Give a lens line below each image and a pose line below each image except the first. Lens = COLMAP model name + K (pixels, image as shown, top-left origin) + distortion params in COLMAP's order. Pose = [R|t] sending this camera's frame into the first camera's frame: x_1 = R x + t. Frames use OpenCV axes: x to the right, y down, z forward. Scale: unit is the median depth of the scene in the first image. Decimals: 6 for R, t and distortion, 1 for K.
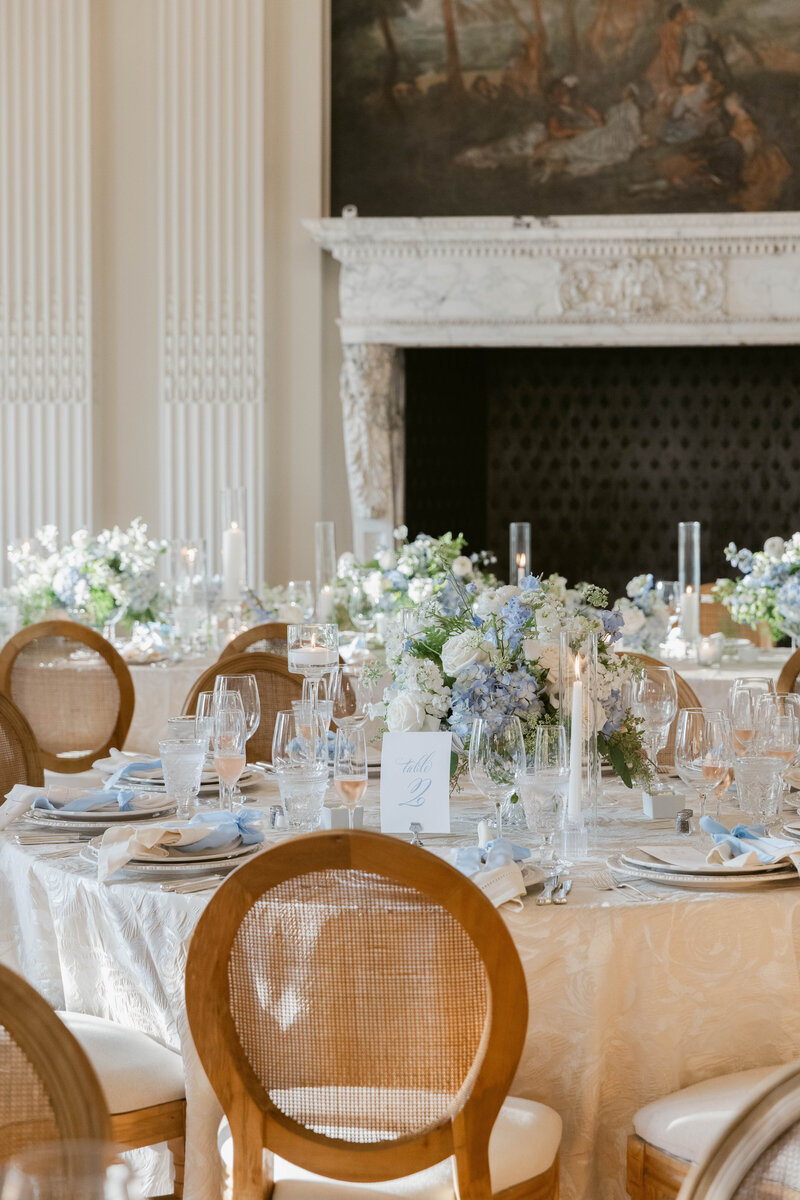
lens RADIAL K [[2290.4, 0, 399.1], [0, 2290.4, 598.0], [0, 0, 1]] dist [-0.021230, 0.000000]
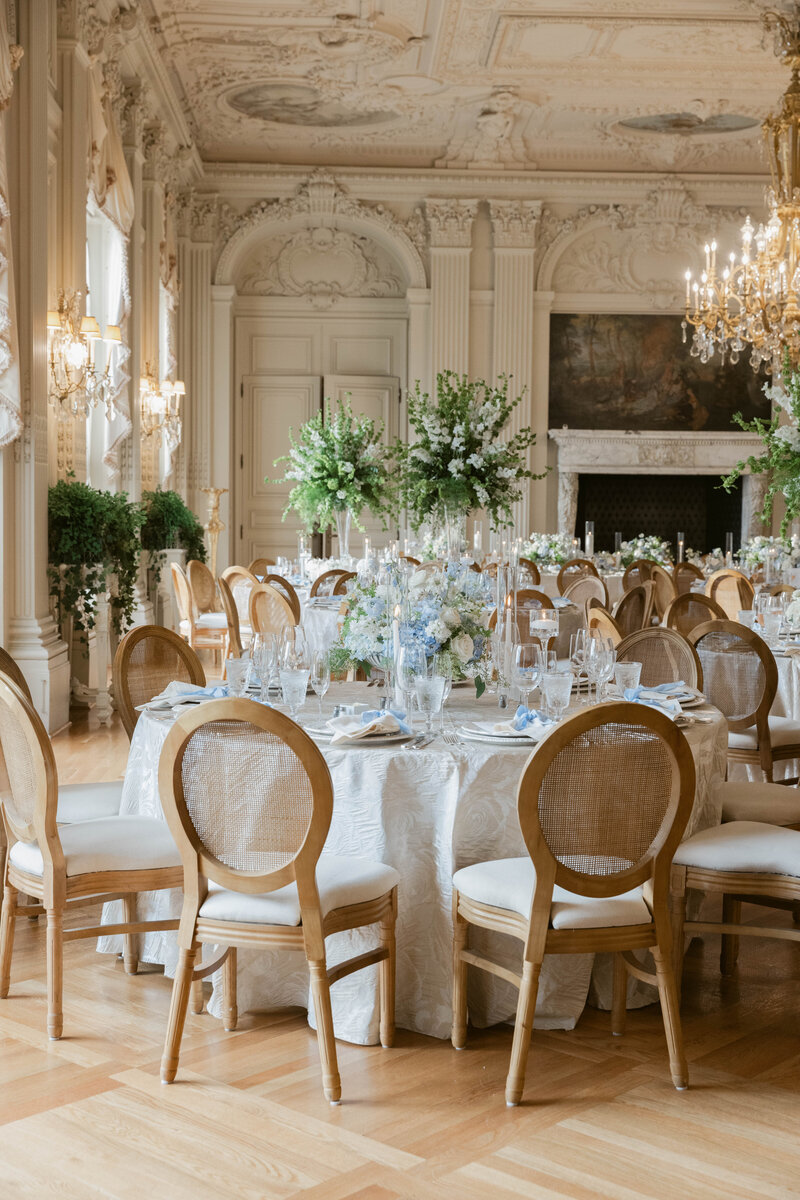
lens RADIAL K [[1649.9, 0, 400.8], [0, 1649.9, 600.4], [0, 0, 1]] dist [-0.005434, 0.000000]
pose [[0.977752, -0.004143, 0.209721, -0.654986], [0.005334, 0.999973, -0.005111, 0.058491], [-0.209695, 0.006116, 0.977748, -0.973856]]
